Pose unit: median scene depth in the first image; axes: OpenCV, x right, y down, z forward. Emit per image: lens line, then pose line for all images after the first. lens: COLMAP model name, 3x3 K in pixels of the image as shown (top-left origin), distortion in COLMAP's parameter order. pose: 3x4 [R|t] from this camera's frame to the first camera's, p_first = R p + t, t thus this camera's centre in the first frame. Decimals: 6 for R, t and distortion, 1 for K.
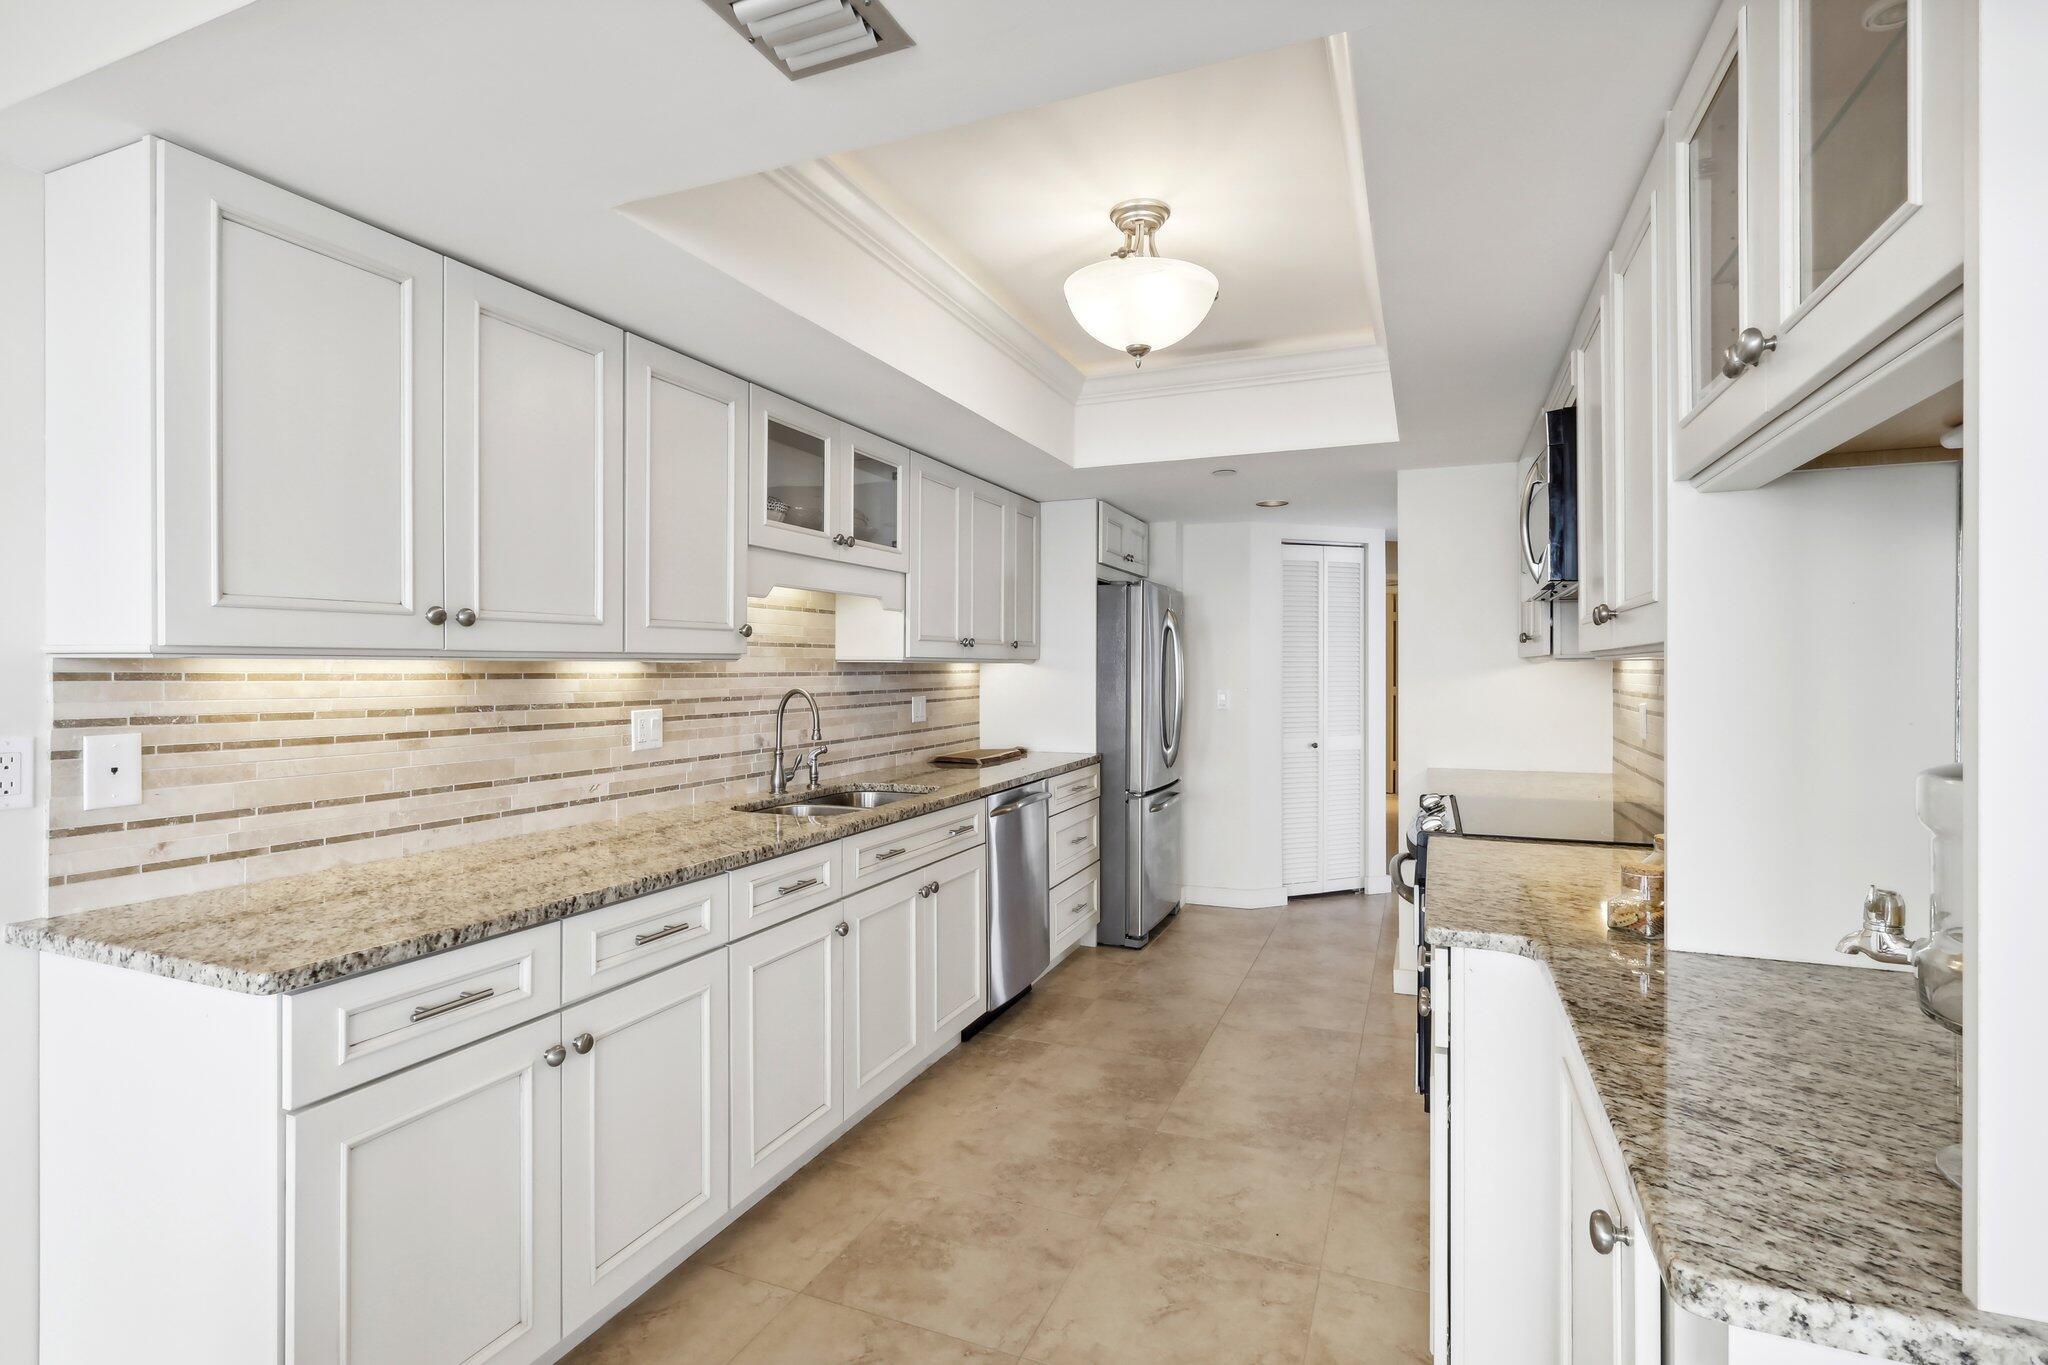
lens RADIAL K [[976.7, 0, 1019.9], [0, 976.7, 673.1], [0, 0, 1]] dist [-0.003149, 0.000133]
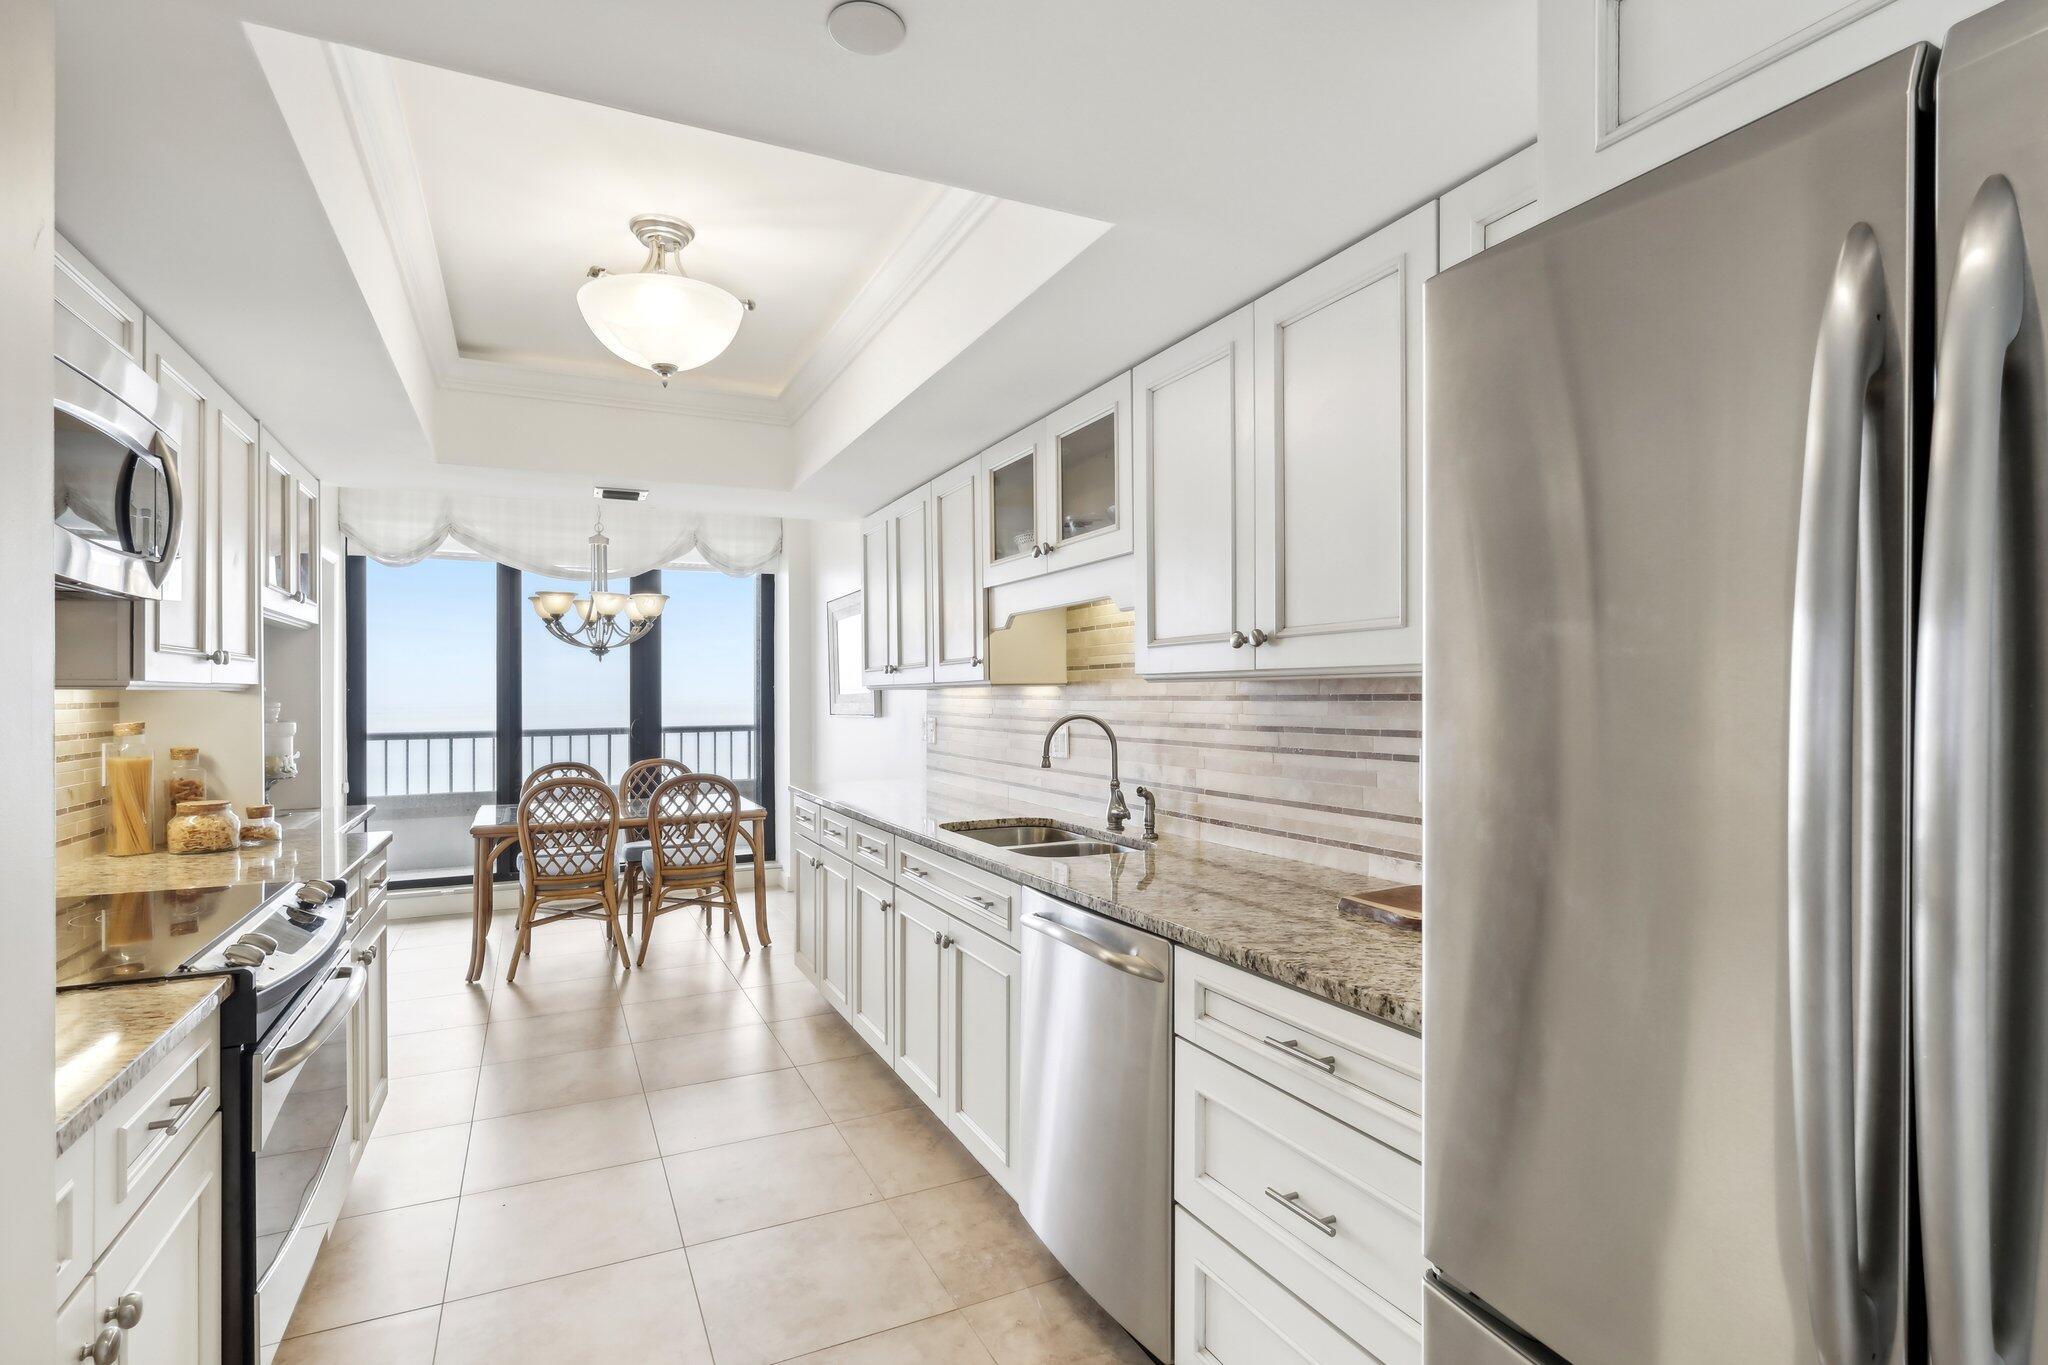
lens RADIAL K [[977.7, 0, 1024.0], [0, 977.7, 692.1], [0, 0, 1]] dist [-0.004356, -0.000328]
pose [[-0.663389, 0.002178, -0.748272, 0.549245], [0.001380, 0.999998, 0.001687, -0.006367], [0.748273, 0.000087, -0.663390, 1.712994]]
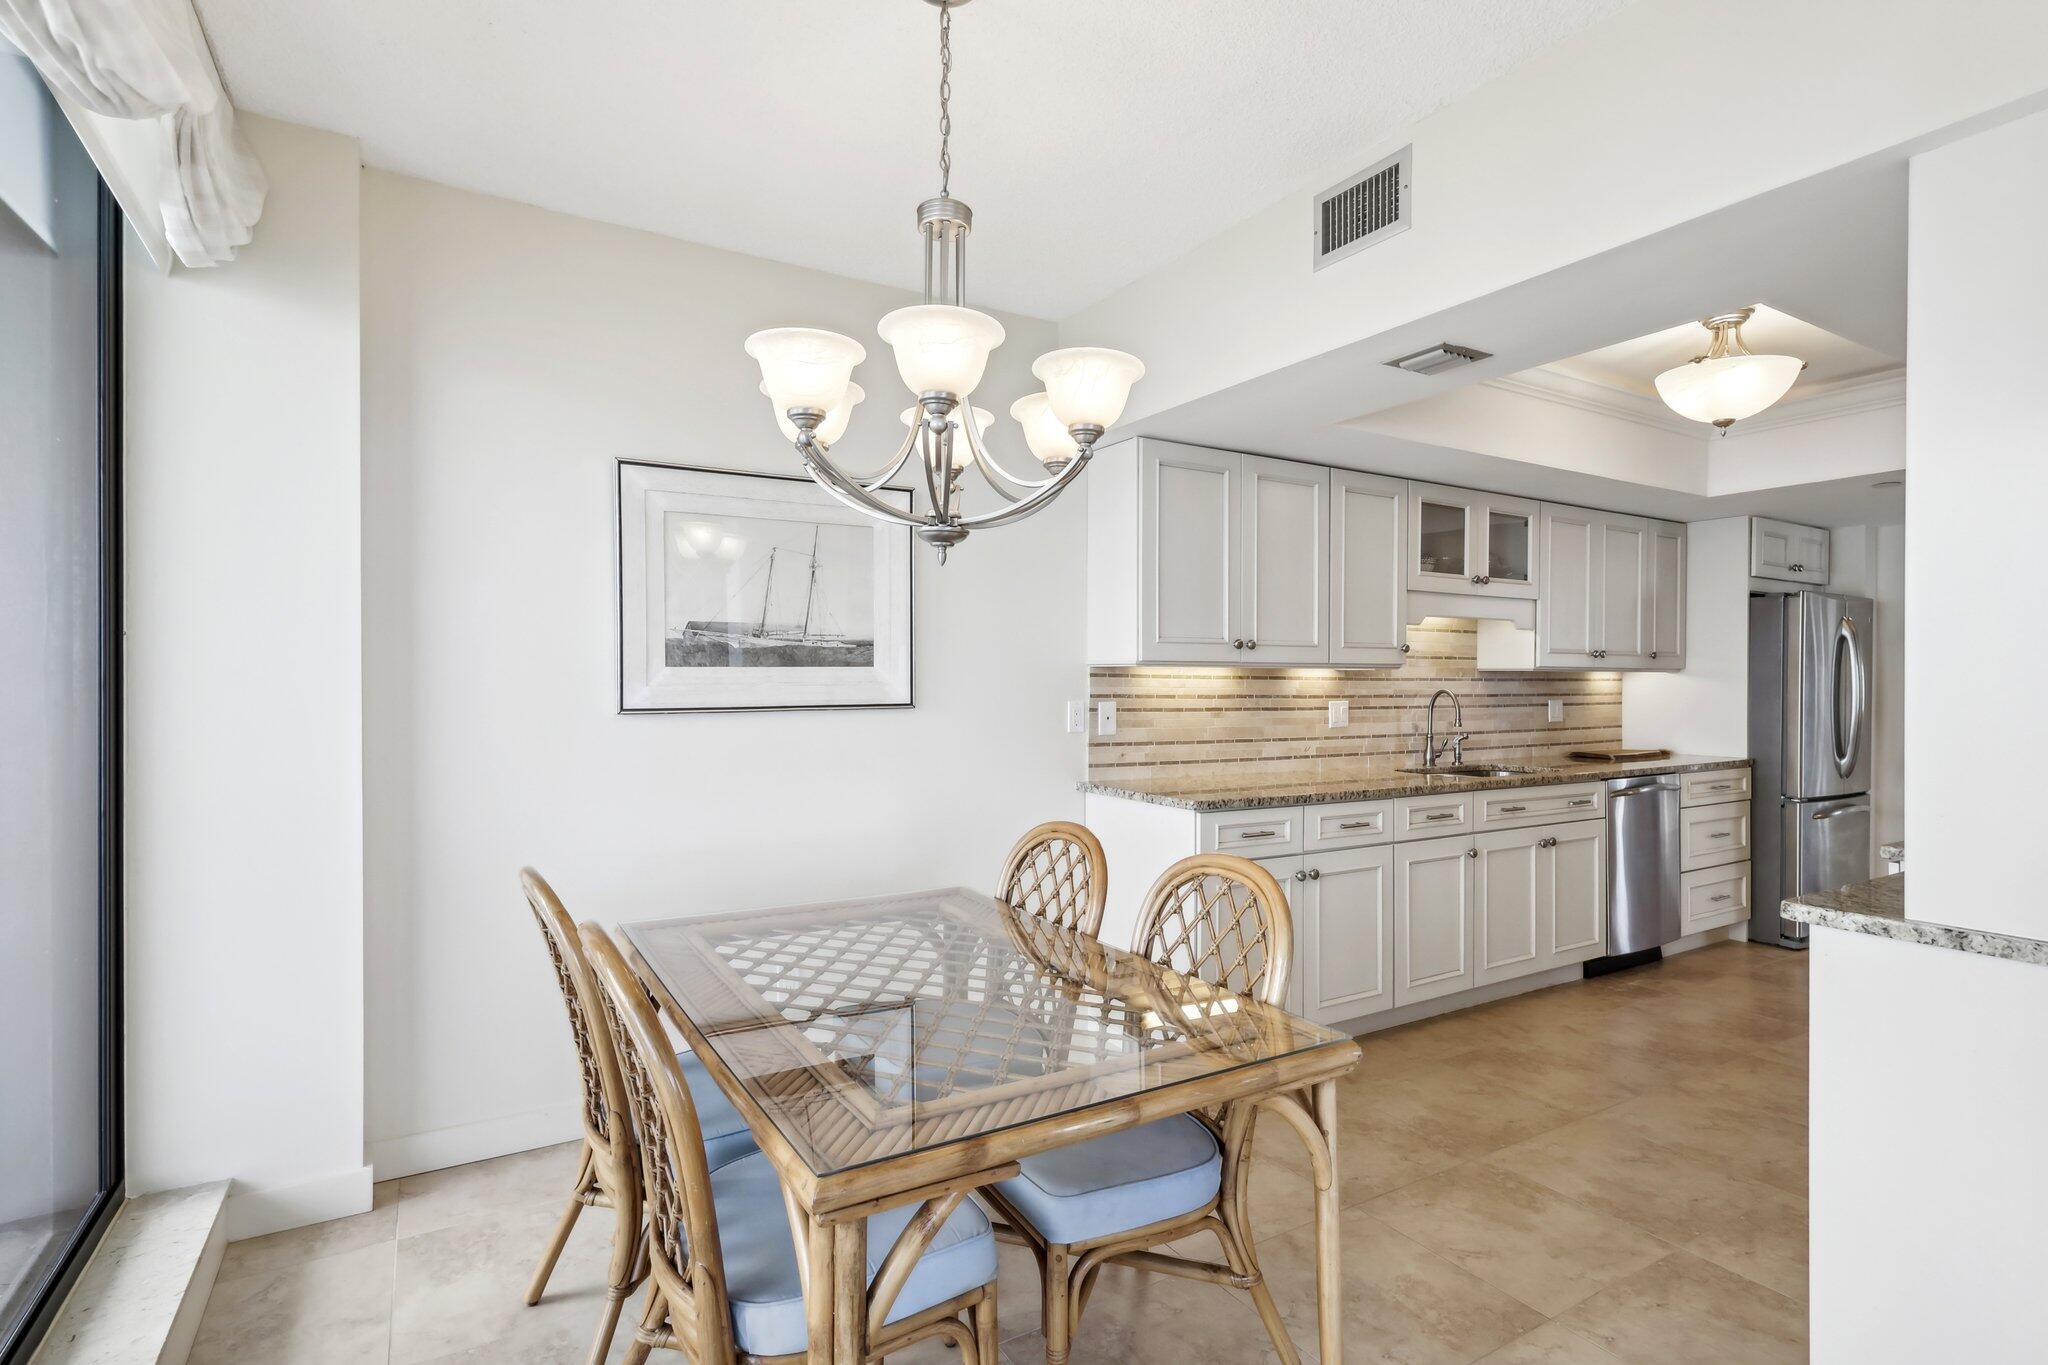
lens RADIAL K [[1000.9, 0, 1033.4], [0, 1000.9, 683.9], [0, 0, 1]] dist [-0.001508, 0.001348]
pose [[0.808686, 0.004066, -0.588227, 0.144871], [-0.006593, 0.999976, -0.002153, 0.016357], [0.588204, 0.005619, 0.808693, -0.520704]]
